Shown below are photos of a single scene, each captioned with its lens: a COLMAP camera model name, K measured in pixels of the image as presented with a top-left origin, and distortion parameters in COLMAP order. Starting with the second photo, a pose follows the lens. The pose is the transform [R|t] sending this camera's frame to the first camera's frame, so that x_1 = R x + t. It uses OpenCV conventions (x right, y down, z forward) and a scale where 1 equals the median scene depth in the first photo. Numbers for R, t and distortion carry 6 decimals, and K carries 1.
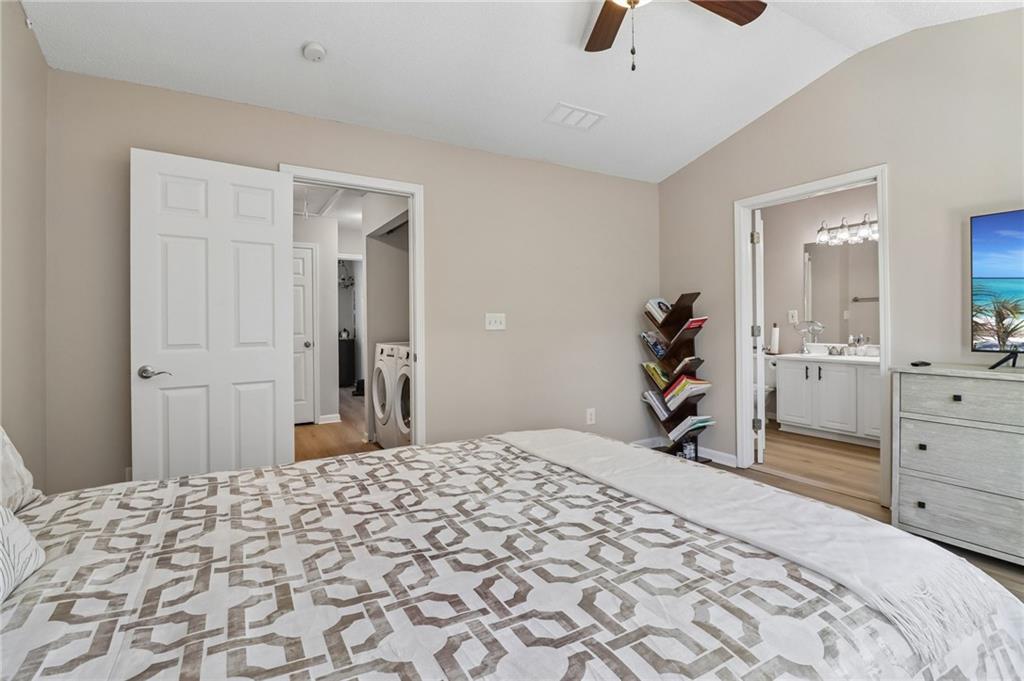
lens RADIAL K [[484.0, 0, 534.1], [0, 484.0, 324.3], [0, 0, 1]] dist [-0.003943, -0.000495]
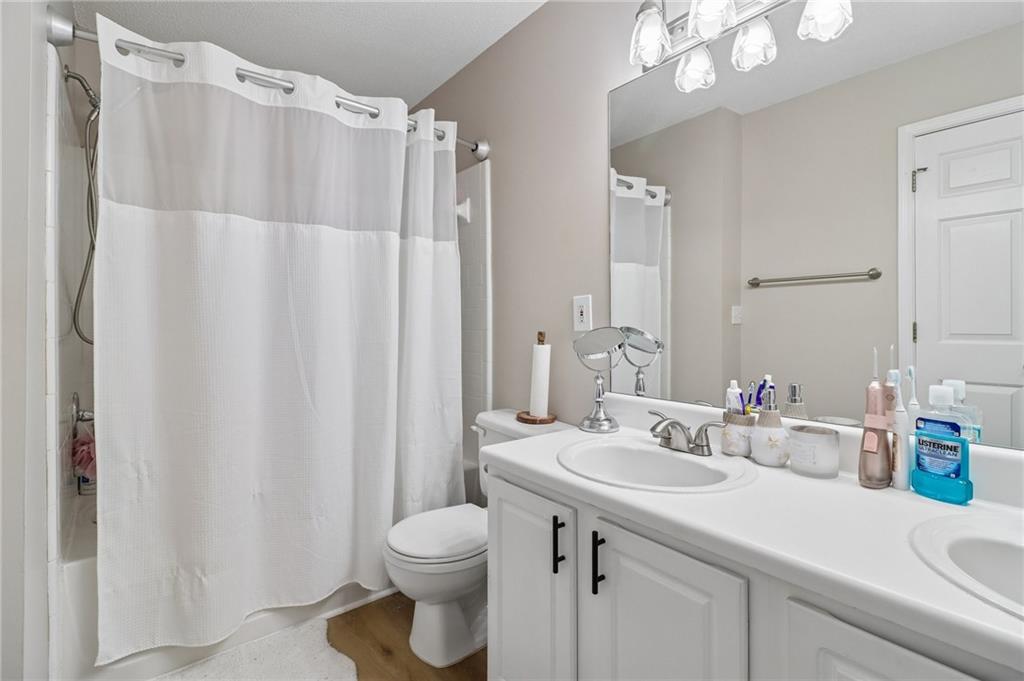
lens RADIAL K [[484.0, 0, 522.8], [0, 484.0, 323.7], [0, 0, 1]] dist [-0.003943, -0.000495]
pose [[0.991005, 0.005089, 0.133728, 0.374904], [-0.002753, 0.999840, -0.017651, -0.001693], [-0.133796, 0.017124, 0.990861, 0.557549]]
